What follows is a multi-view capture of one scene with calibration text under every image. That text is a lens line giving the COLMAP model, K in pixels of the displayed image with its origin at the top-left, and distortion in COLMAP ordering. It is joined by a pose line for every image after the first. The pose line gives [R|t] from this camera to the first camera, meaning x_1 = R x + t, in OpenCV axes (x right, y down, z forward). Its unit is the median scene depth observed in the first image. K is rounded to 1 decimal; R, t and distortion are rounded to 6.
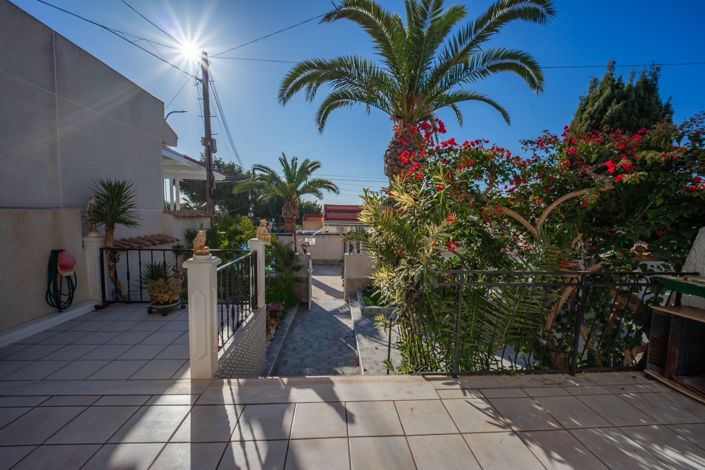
lens RADIAL K [[294.7, 0, 355.9], [0, 294.7, 235.7], [0, 0, 1]] dist [-0.000719, -0.009151]
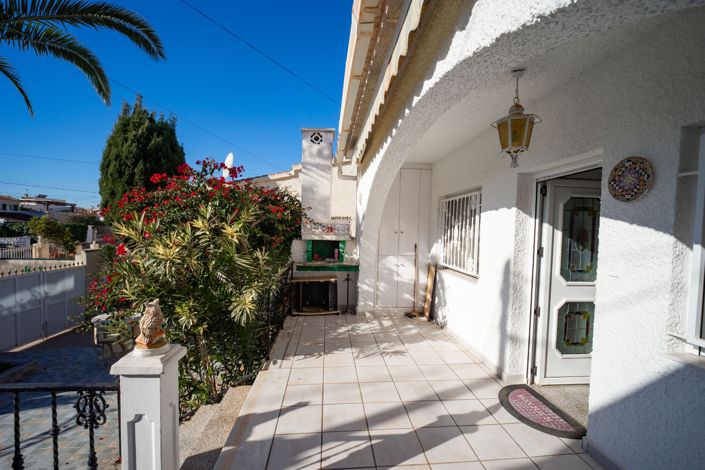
lens RADIAL K [[291.8, 0, 348.5], [0, 291.8, 238.0], [0, 0, 1]] dist [0.000114, -0.011979]
pose [[0.004522, -0.053184, 0.998574, -1.082562], [0.047993, 0.997446, 0.052907, -0.156884], [-0.998837, 0.047685, 0.007063, 0.624593]]
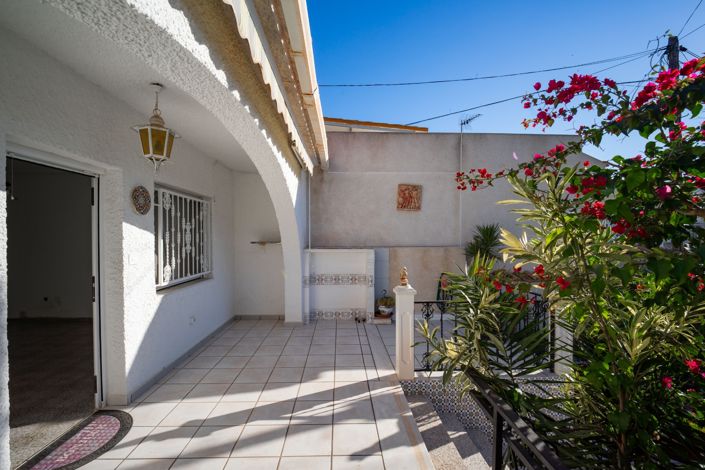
lens RADIAL K [[291.8, 0, 348.5], [0, 291.8, 238.0], [0, 0, 1]] dist [0.000114, -0.011979]
pose [[-0.042586, -0.013739, -0.998998, 0.861097], [-0.070452, 0.997458, -0.010715, -0.126504], [0.996606, 0.069925, -0.043445, 0.801789]]
